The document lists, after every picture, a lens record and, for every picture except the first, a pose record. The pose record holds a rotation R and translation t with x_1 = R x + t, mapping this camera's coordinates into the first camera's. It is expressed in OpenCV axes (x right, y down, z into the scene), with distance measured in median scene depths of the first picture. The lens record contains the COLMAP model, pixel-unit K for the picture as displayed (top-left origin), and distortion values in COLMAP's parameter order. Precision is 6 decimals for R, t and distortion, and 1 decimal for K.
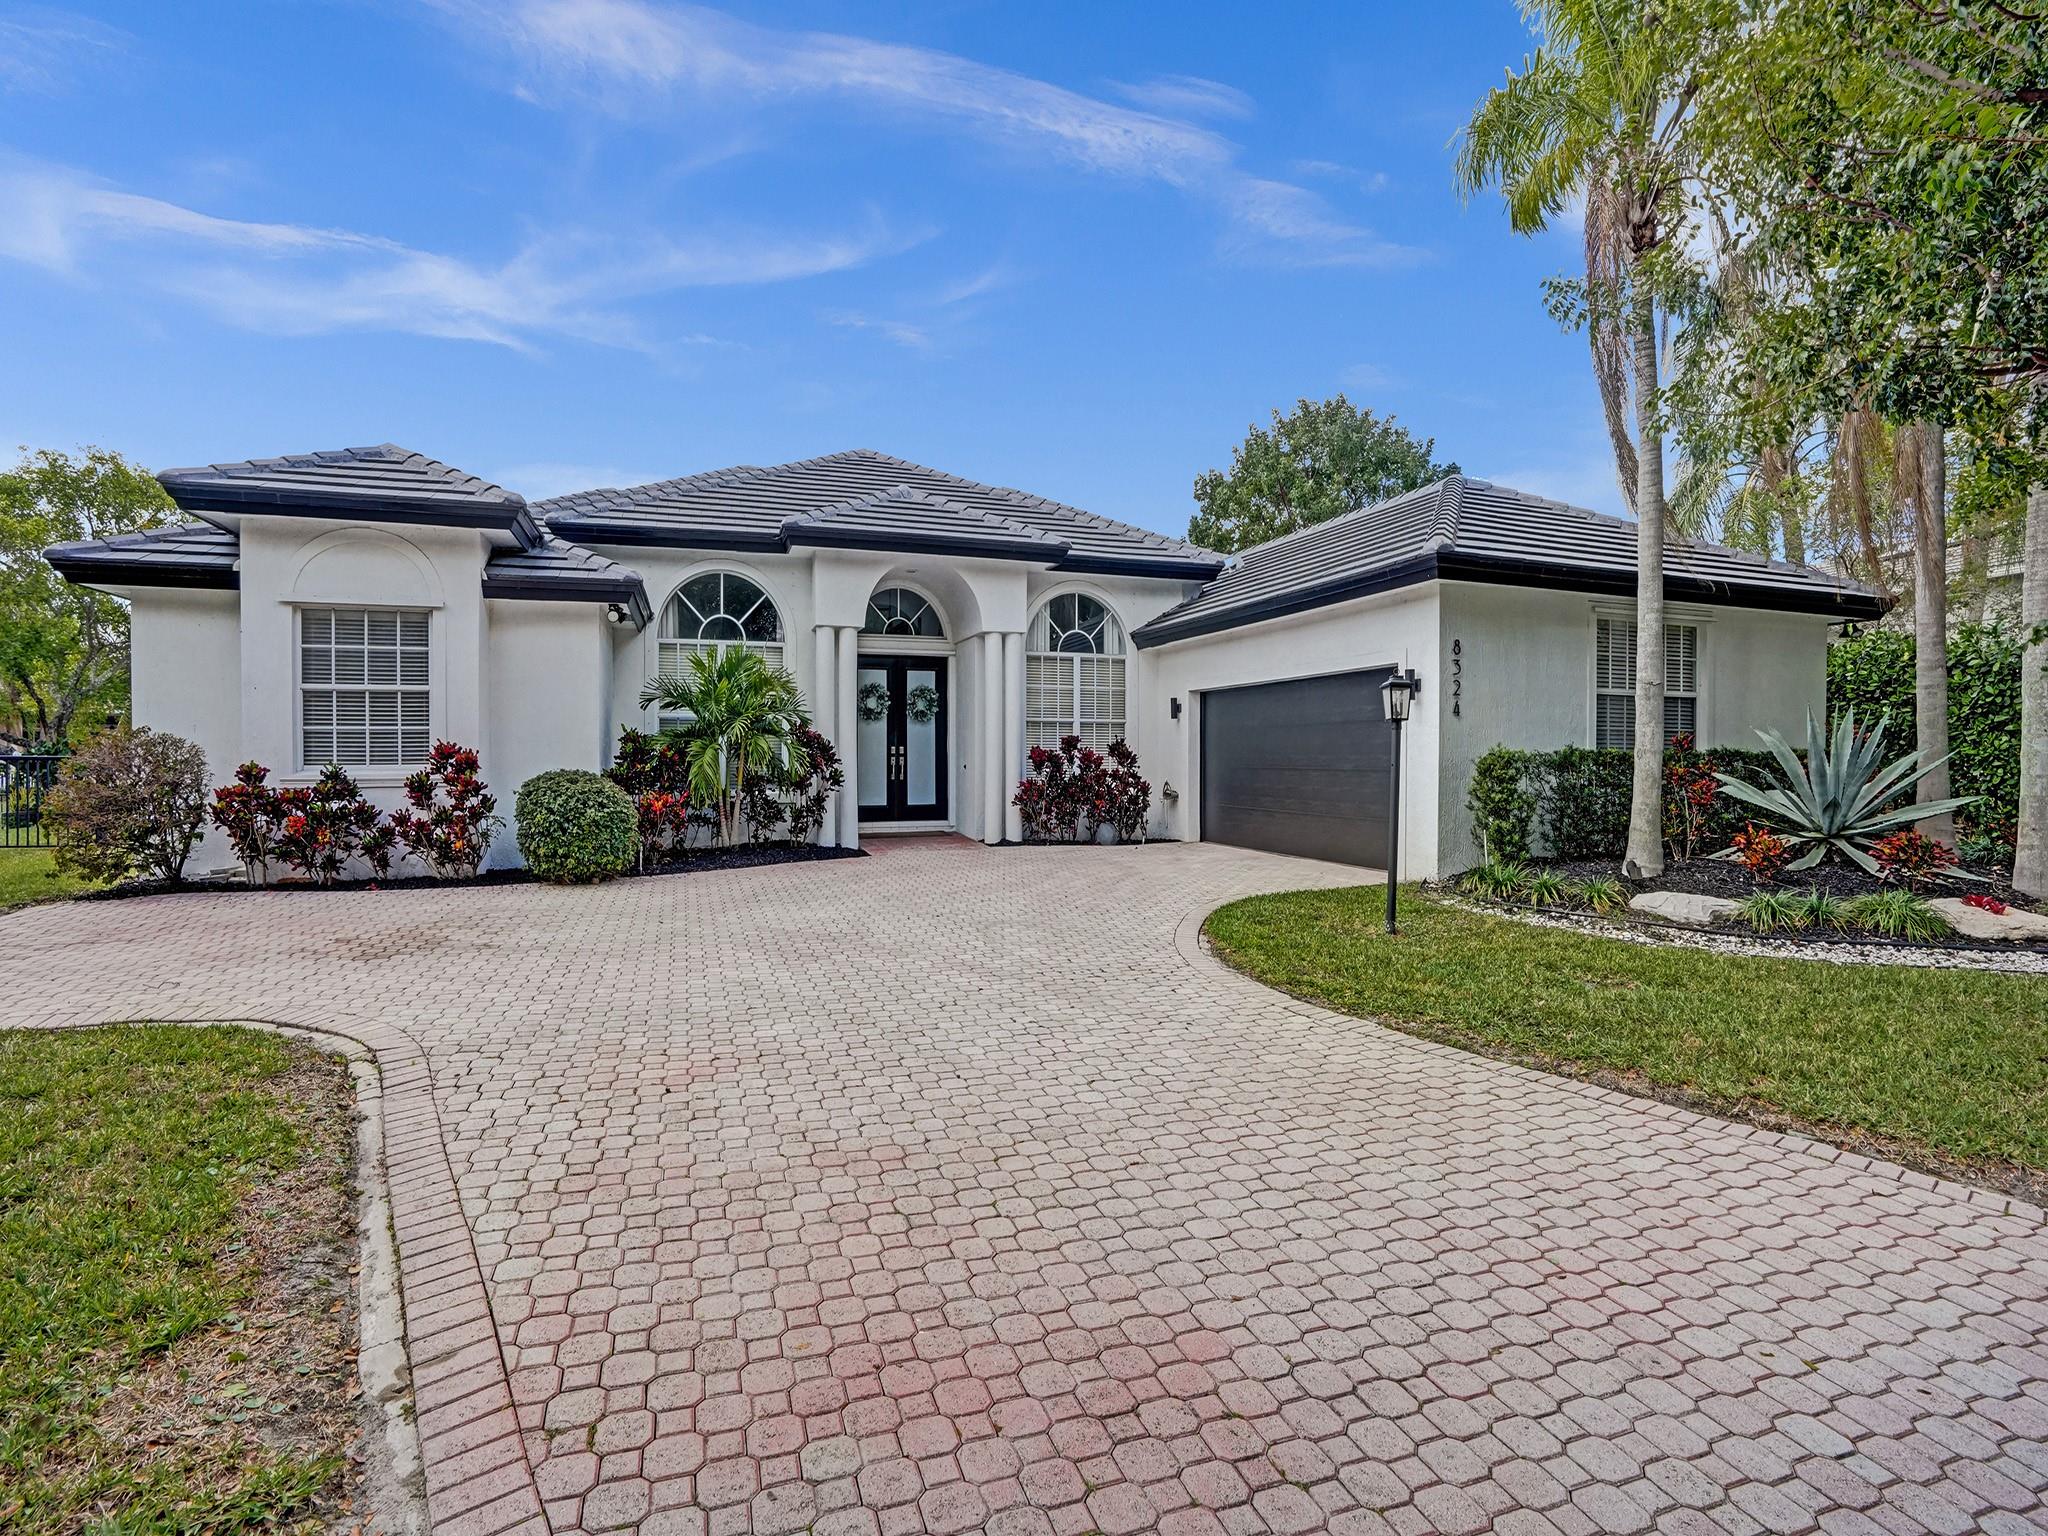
lens RADIAL K [[959.8, 0, 1024.7], [0, 959.8, 769.2], [0, 0, 1]] dist [-0.045276, 0.015232]
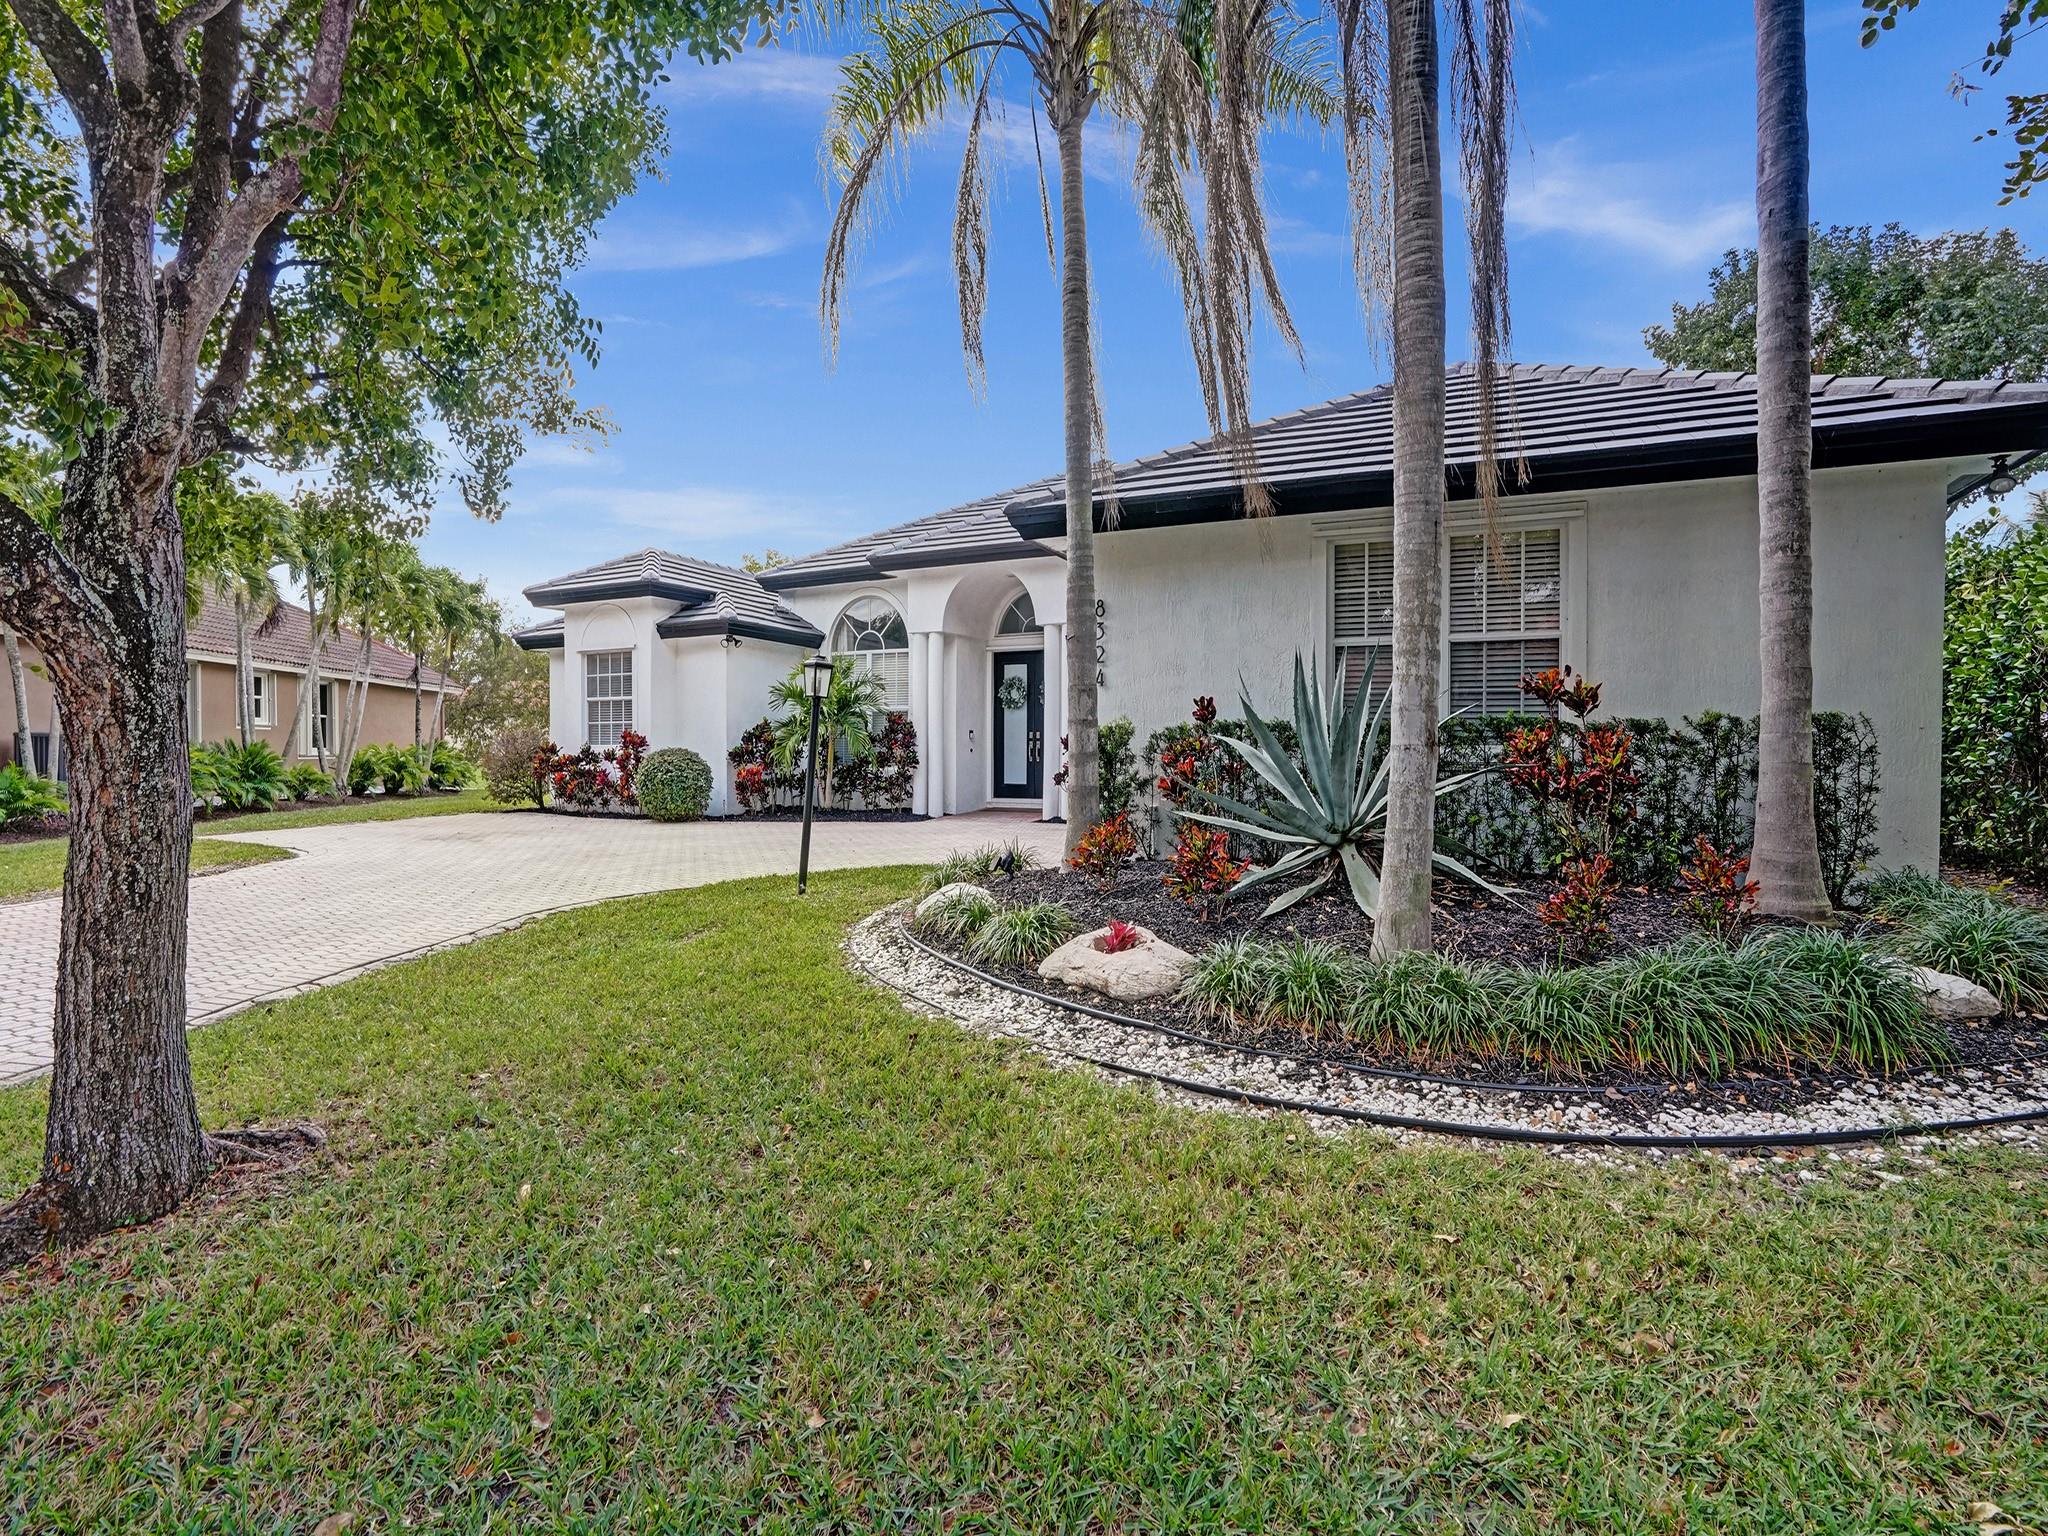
lens RADIAL K [[959.8, 0, 1027.0], [0, 959.8, 758.0], [0, 0, 1]] dist [-0.045276, 0.015232]
pose [[0.712173, 0.006879, -0.701970, 0.959553], [-0.010995, 0.999939, -0.001356, 0.012226], [0.701917, 0.008684, 0.712205, 0.296134]]
